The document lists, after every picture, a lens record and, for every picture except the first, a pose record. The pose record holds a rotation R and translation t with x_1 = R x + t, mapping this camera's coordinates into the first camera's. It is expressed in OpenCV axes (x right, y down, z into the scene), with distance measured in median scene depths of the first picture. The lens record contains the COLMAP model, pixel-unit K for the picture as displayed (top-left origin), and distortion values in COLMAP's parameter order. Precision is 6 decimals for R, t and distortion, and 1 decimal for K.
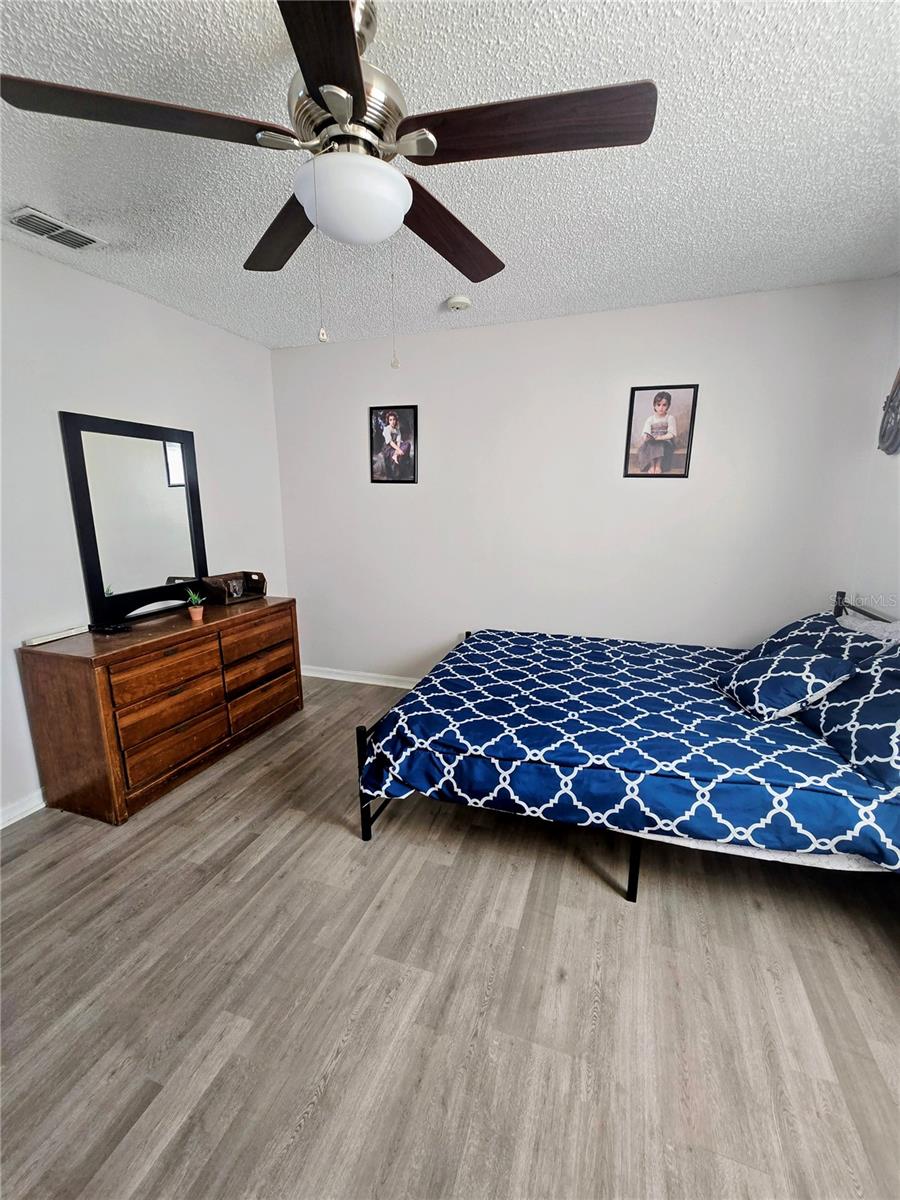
lens RADIAL K [[477.7, 0, 450.7], [0, 477.7, 598.8], [0, 0, 1]] dist [0.010602, -0.000001]
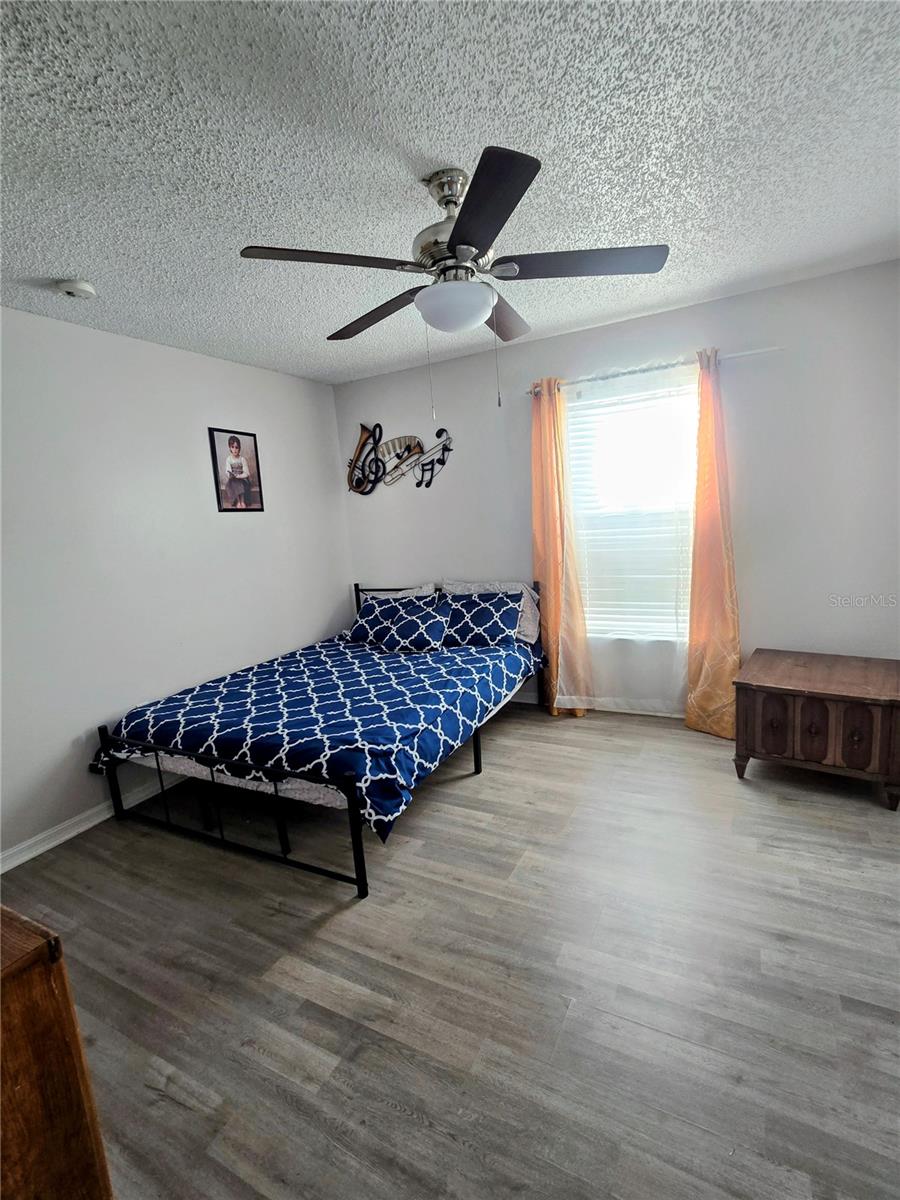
lens RADIAL K [[505.0, 0, 456.5], [0, 505.0, 602.1], [0, 0, 1]] dist [0.000135, -0.000053]
pose [[0.214945, -0.183796, 0.959175, -0.690274], [0.274834, 0.953824, 0.121183, -0.069253], [-0.937158, 0.237566, 0.255533, 0.333731]]
